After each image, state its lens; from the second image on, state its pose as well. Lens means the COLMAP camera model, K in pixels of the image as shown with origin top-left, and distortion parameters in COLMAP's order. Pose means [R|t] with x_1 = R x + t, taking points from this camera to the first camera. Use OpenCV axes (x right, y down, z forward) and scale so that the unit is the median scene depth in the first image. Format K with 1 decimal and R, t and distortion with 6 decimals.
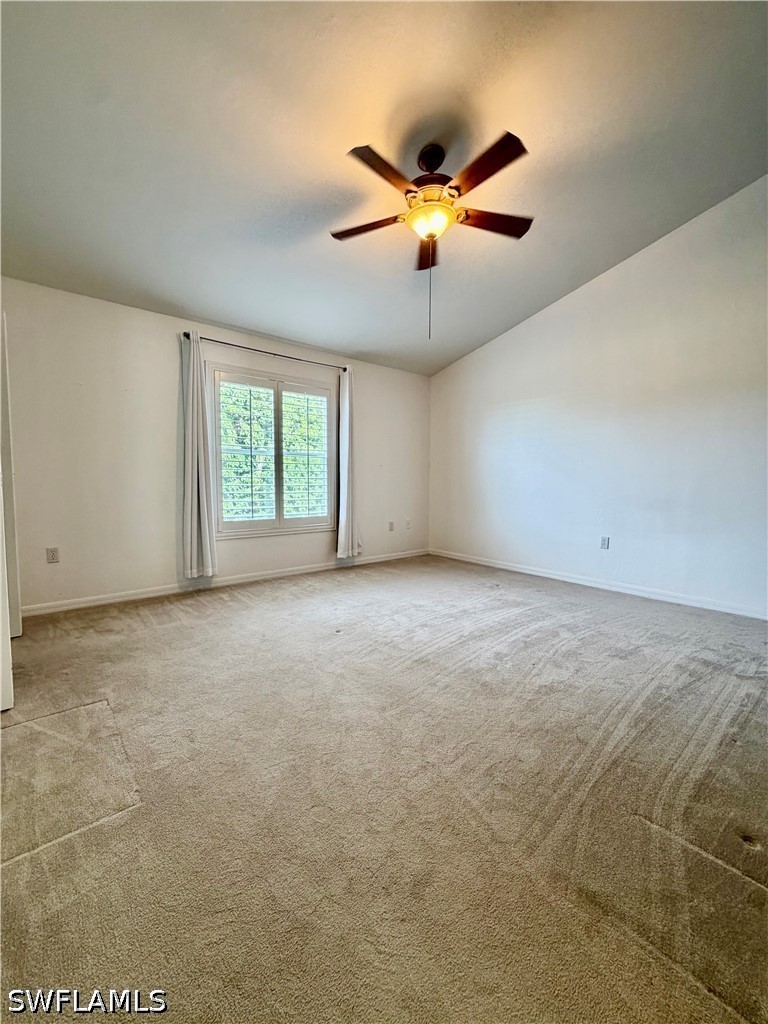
lens RADIAL K [[409.4, 0, 384.8], [0, 409.4, 506.7], [0, 0, 1]] dist [0.001510, 0.000401]
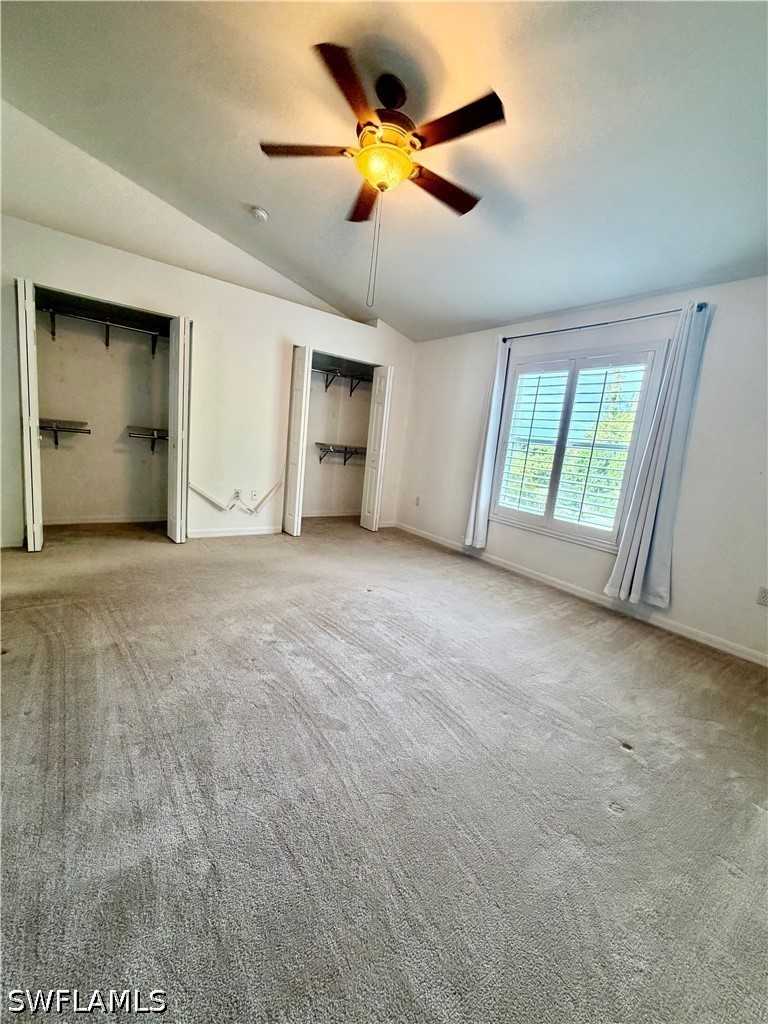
lens RADIAL K [[409.4, 0, 385.3], [0, 409.4, 512.6], [0, 0, 1]] dist [0.001510, 0.000401]
pose [[-0.058860, 0.154884, -0.986178, 0.648552], [-0.175160, 0.970962, 0.162949, -0.064225], [0.982779, 0.182330, -0.030021, 0.685932]]
